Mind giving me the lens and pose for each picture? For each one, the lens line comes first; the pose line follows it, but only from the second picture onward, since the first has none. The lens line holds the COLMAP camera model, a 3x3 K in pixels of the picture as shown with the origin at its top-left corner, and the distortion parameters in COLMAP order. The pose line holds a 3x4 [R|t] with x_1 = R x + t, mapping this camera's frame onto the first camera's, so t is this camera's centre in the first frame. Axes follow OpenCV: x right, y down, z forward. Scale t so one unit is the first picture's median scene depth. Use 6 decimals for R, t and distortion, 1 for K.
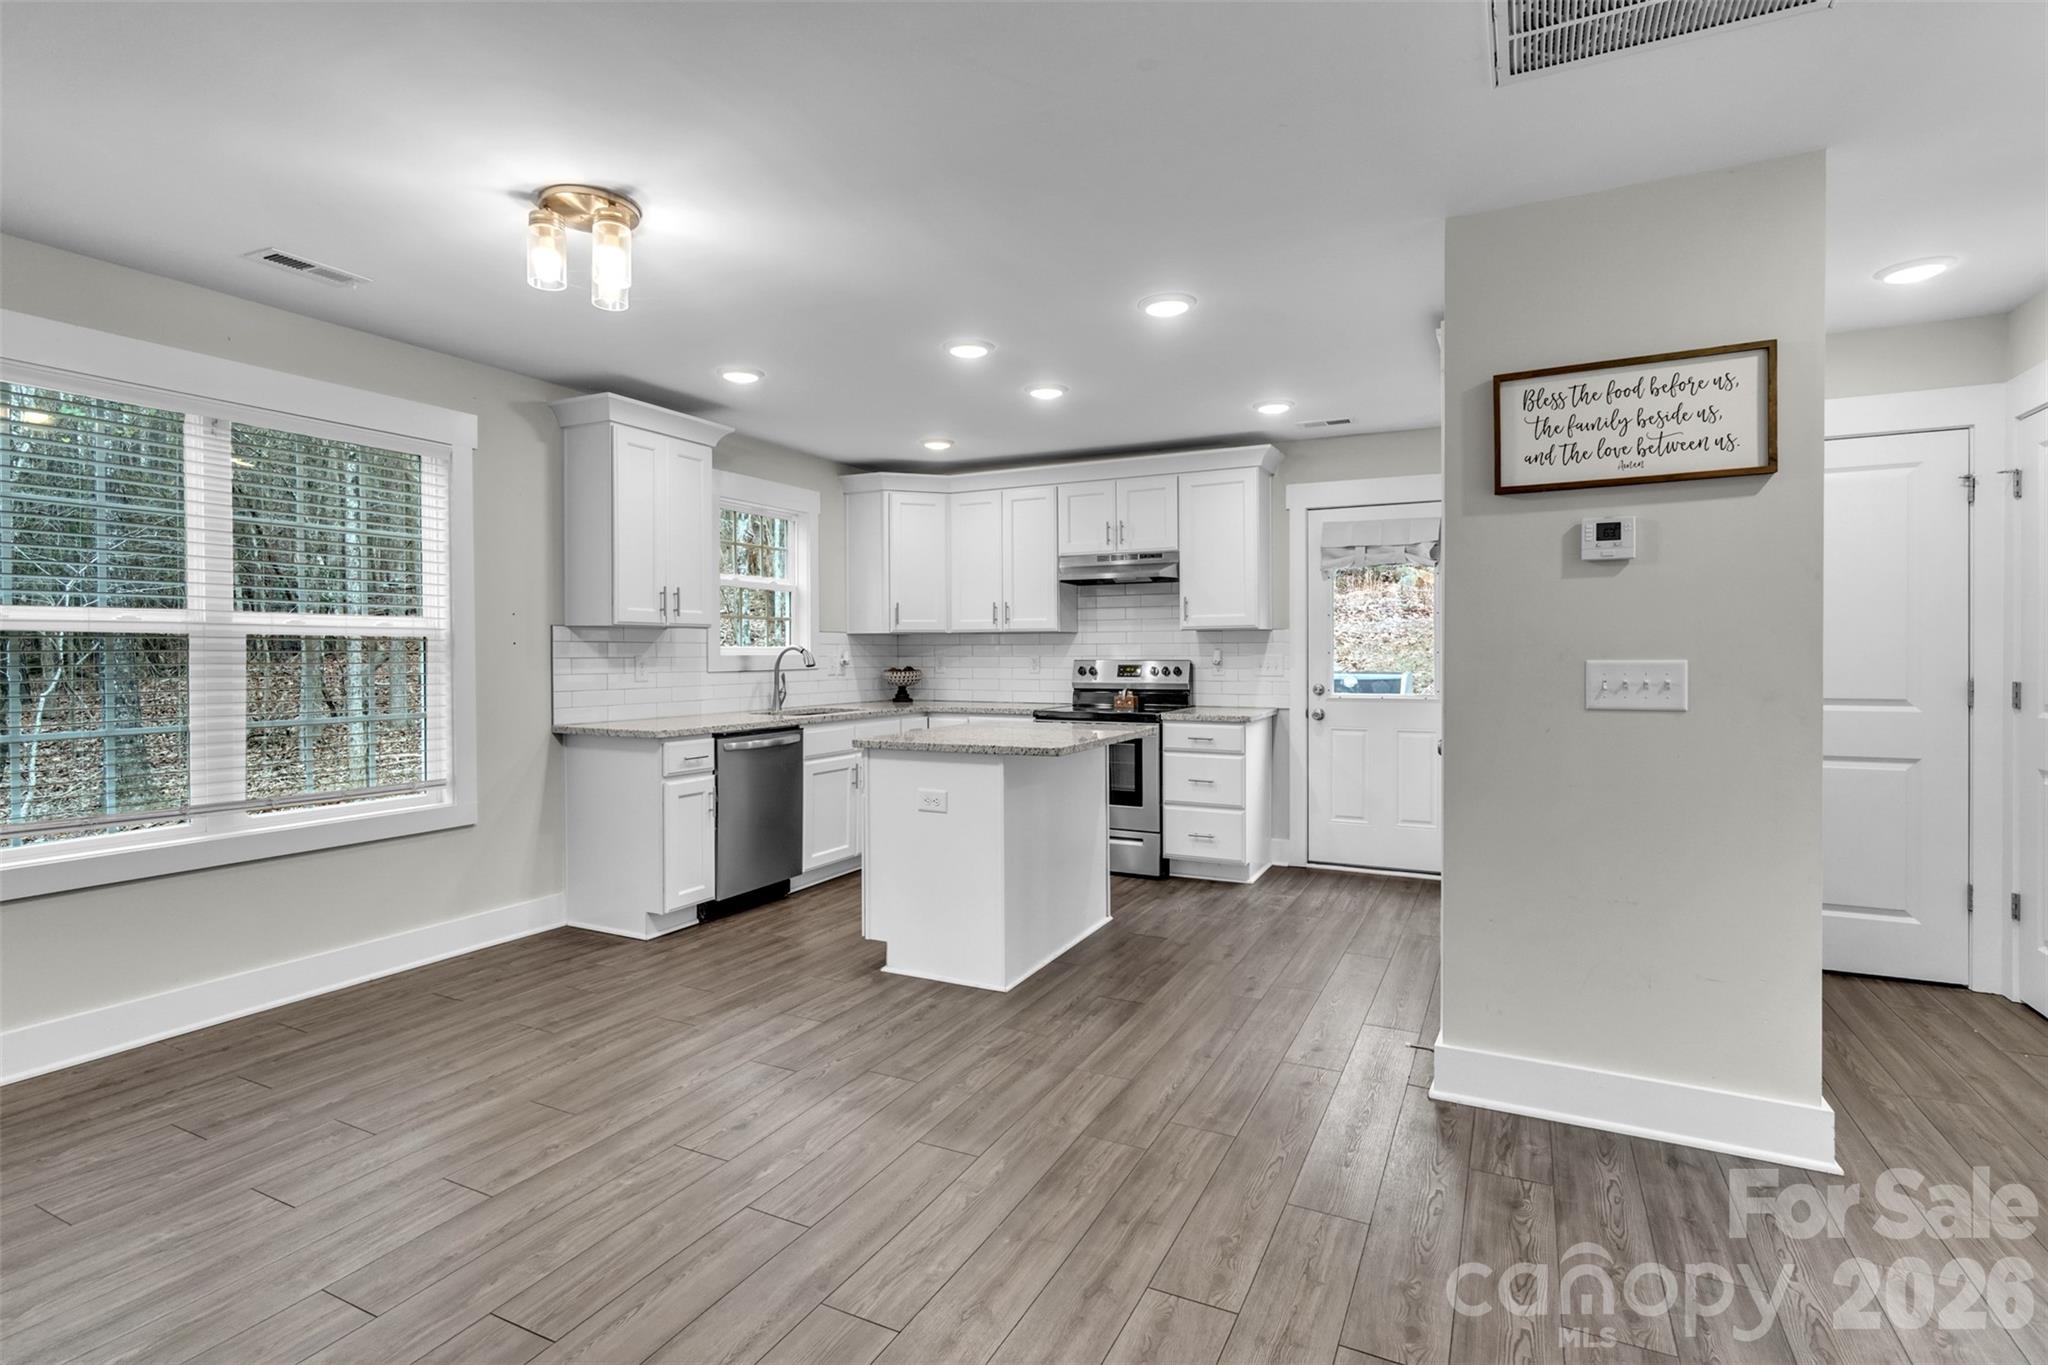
lens RADIAL K [[979.9, 0, 1015.3], [0, 979.9, 656.2], [0, 0, 1]] dist [0.000506, -0.000126]
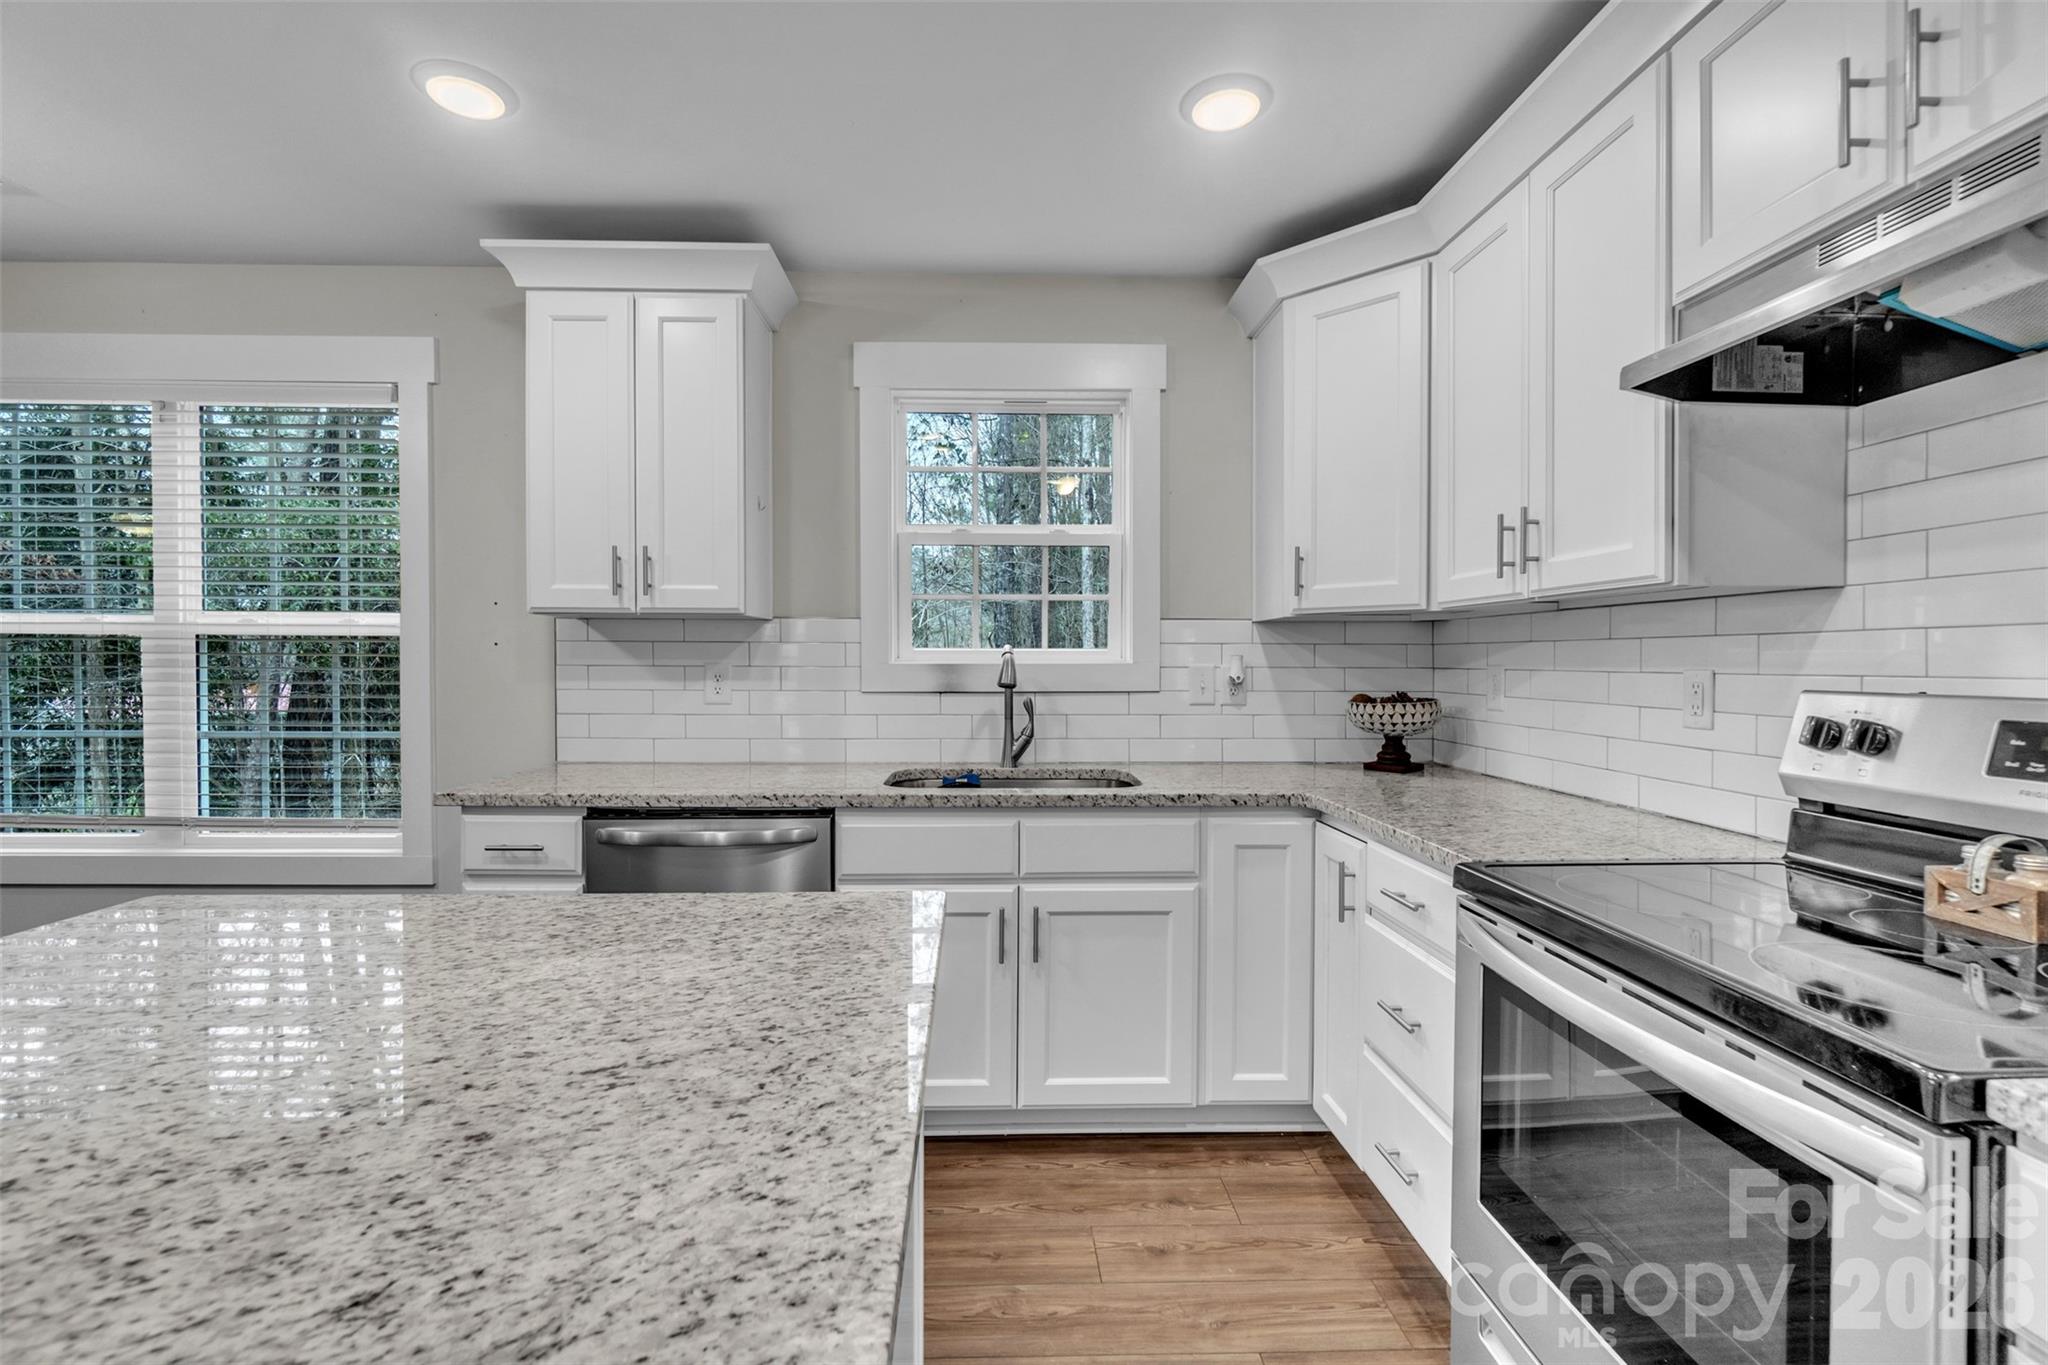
lens RADIAL K [[891.5, 0, 1015.3], [0, 891.5, 674.5], [0, 0, 1]] dist [-0.006300, 0.000037]
pose [[0.481948, 0.017594, -0.876023, 0.185816], [-0.007209, 0.999844, 0.016115, -0.003142], [0.876170, -0.001451, 0.481999, 0.768767]]
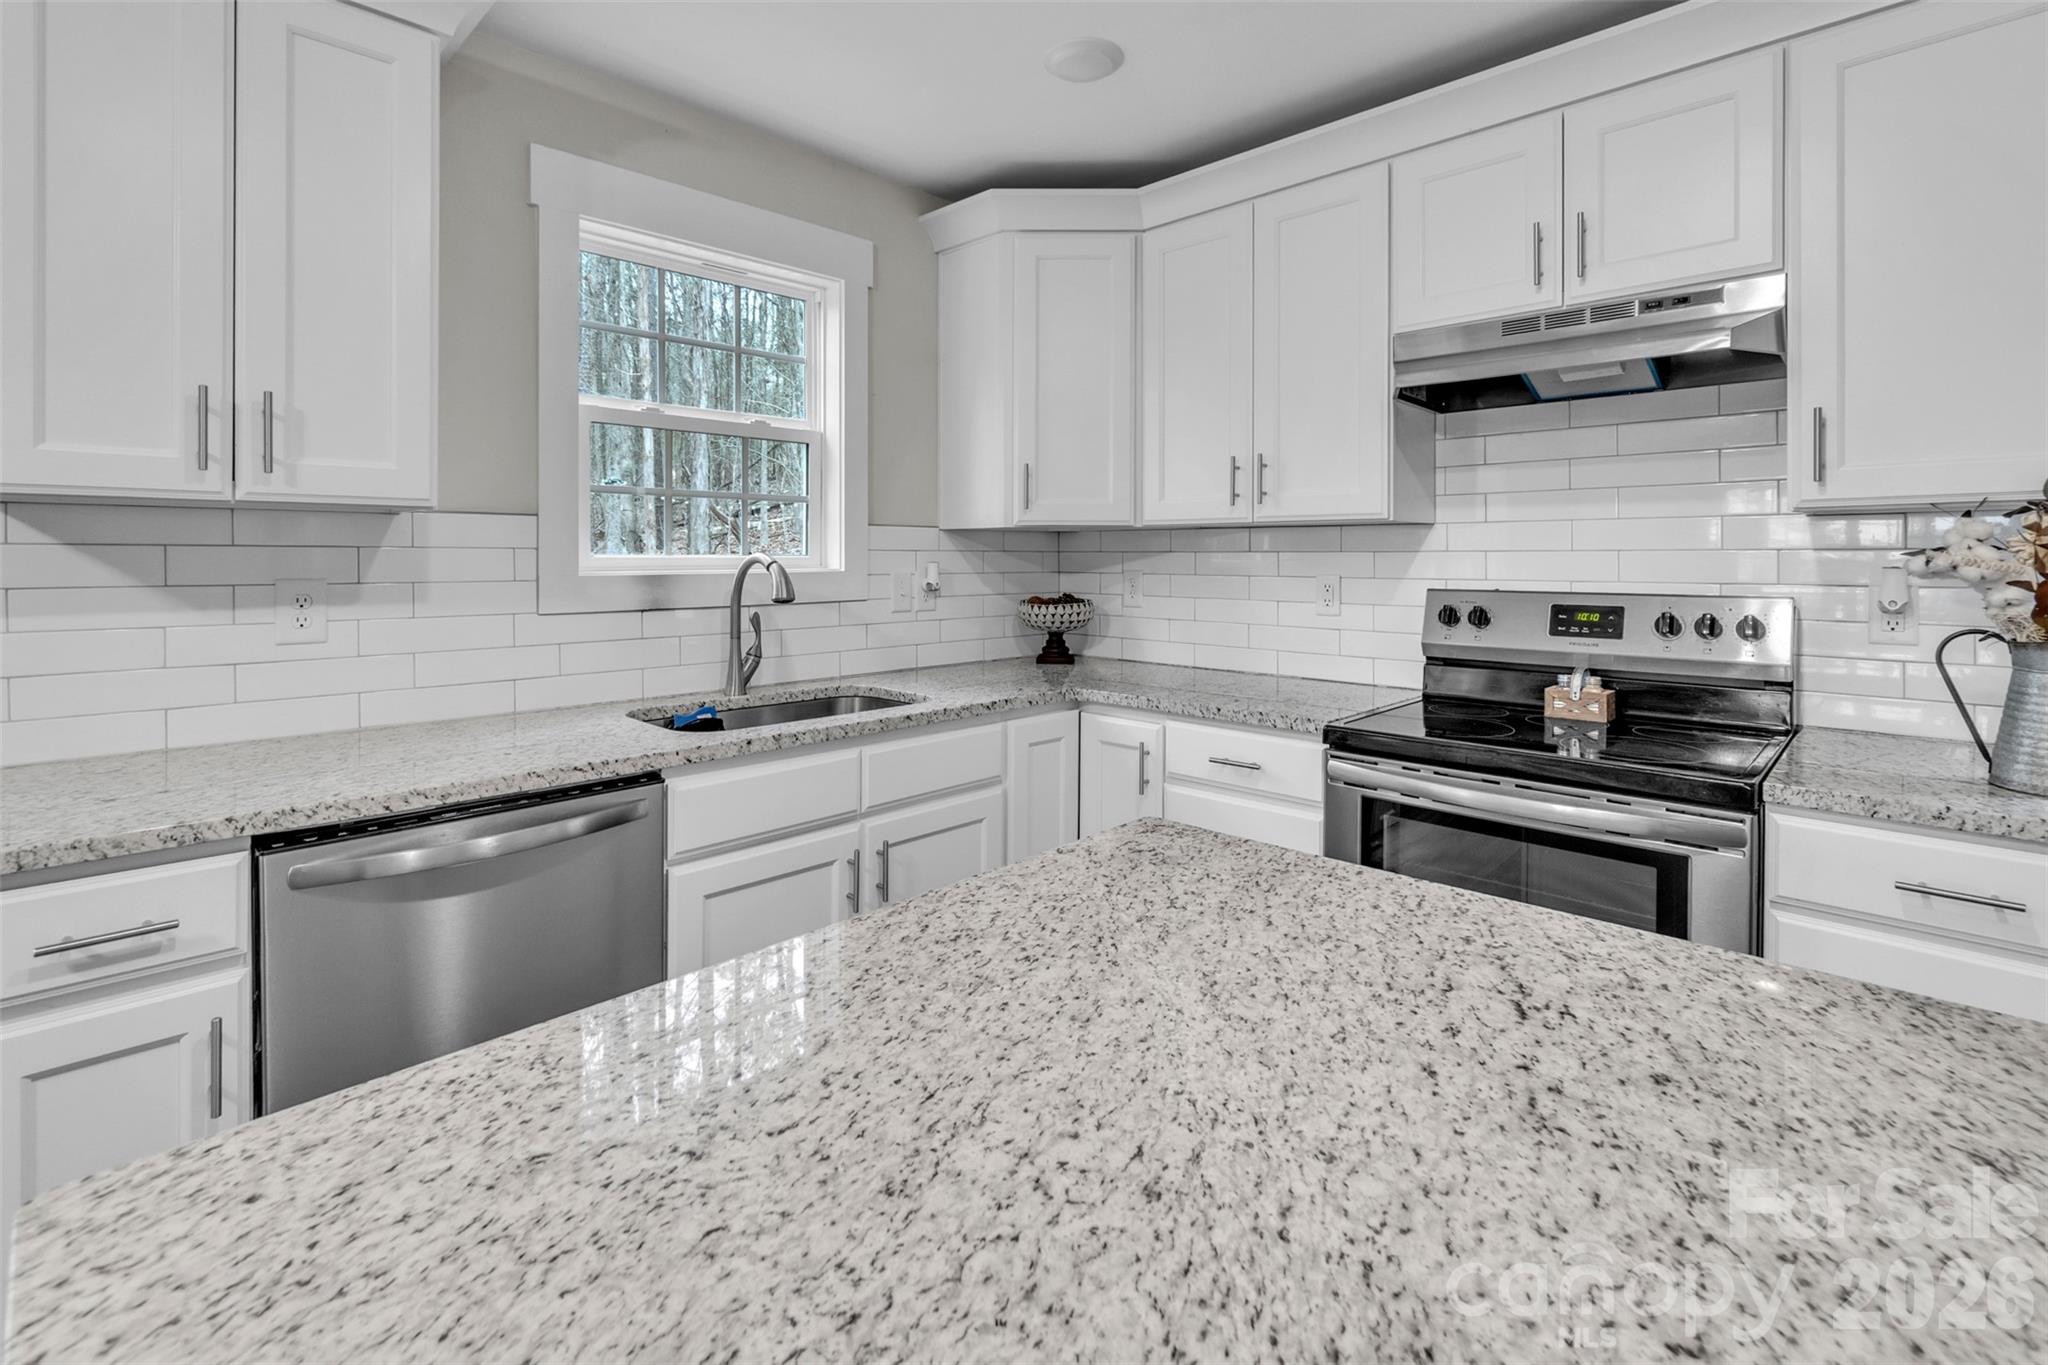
lens RADIAL K [[926.2, 0, 1016.6], [0, 926.2, 556.0], [0, 0, 1]] dist [-0.009217, 0.001773]
pose [[0.953566, 0.003968, -0.301159, 0.012777], [-0.004886, 0.999985, -0.002295, -0.009336], [0.301145, 0.003660, 0.953571, 0.625237]]
